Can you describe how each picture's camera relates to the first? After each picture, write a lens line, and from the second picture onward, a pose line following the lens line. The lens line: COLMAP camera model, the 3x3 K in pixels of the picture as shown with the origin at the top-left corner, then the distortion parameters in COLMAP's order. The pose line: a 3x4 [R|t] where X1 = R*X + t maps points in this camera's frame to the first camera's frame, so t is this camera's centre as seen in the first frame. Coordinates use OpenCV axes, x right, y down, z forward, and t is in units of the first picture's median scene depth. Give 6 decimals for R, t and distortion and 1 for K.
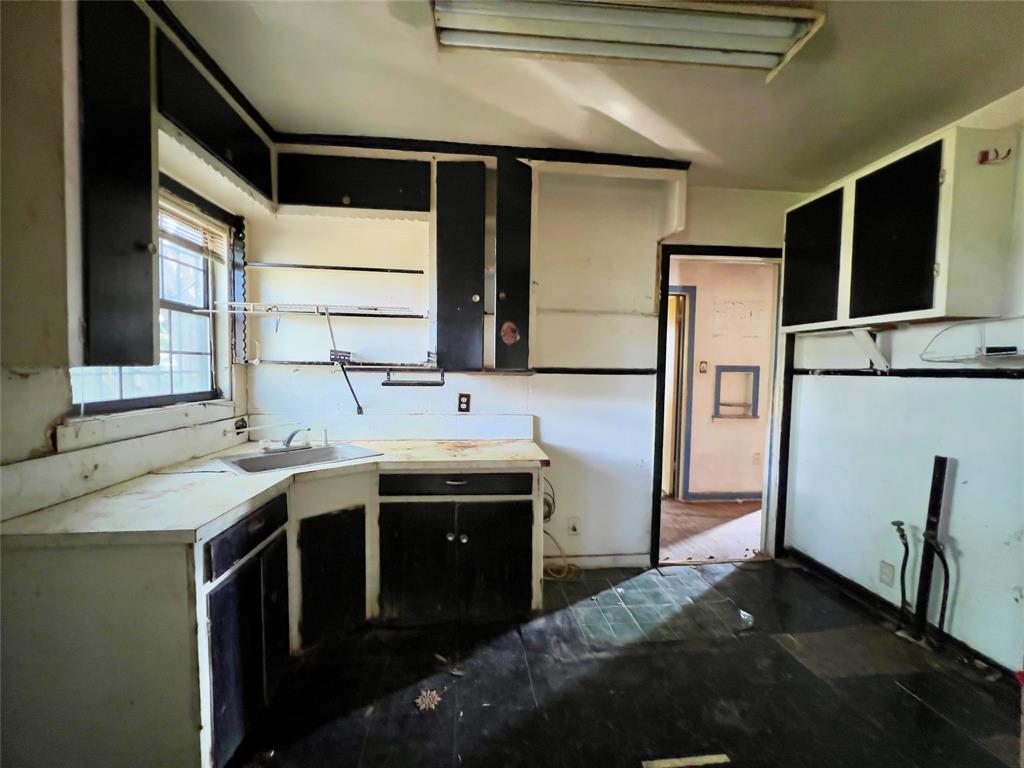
lens RADIAL K [[412.4, 0, 512.0], [0, 412.4, 387.6], [0, 0, 1]] dist [0.001569, -0.000009]
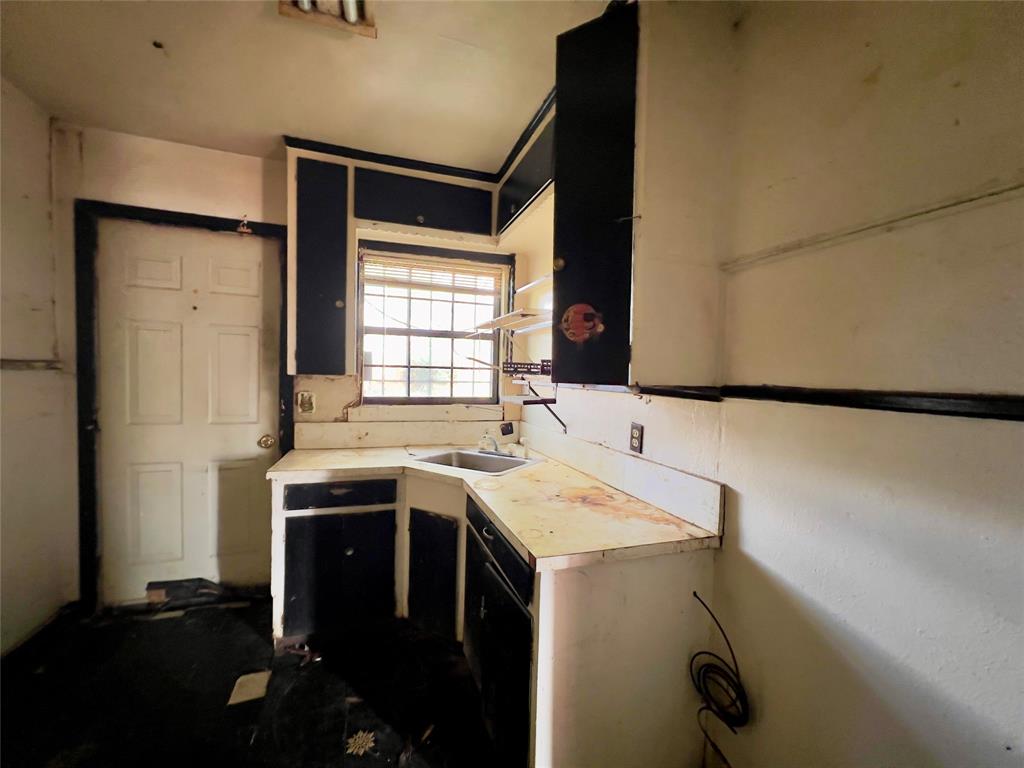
lens RADIAL K [[413.3, 0, 513.8], [0, 413.3, 388.4], [0, 0, 1]] dist [-0.000979, 0.000043]
pose [[0.246175, 0.024962, -0.968904, 0.637120], [-0.071817, 0.997390, 0.007449, -0.042930], [0.966561, 0.067750, 0.247325, 0.903991]]
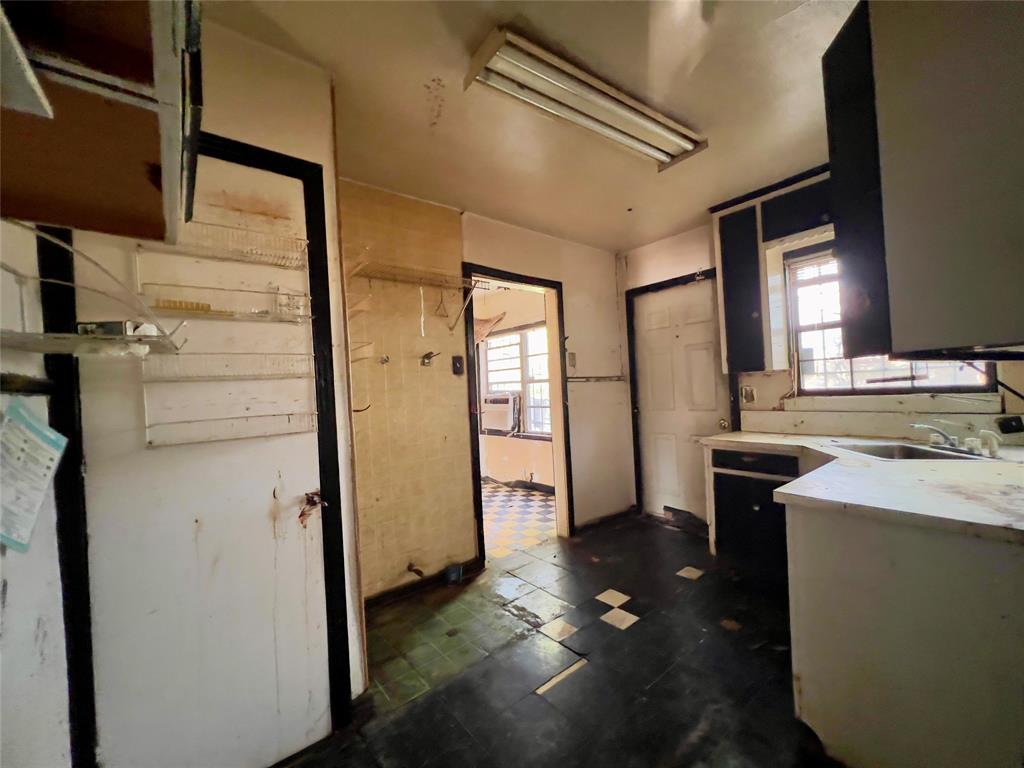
lens RADIAL K [[412.4, 0, 513.4], [0, 412.4, 383.6], [0, 0, 1]] dist [0.001569, -0.000009]
pose [[-0.833394, 0.016982, -0.552418, 0.916282], [0.008125, 0.999796, 0.018478, -0.026017], [0.552619, 0.010911, -0.833362, 1.454221]]
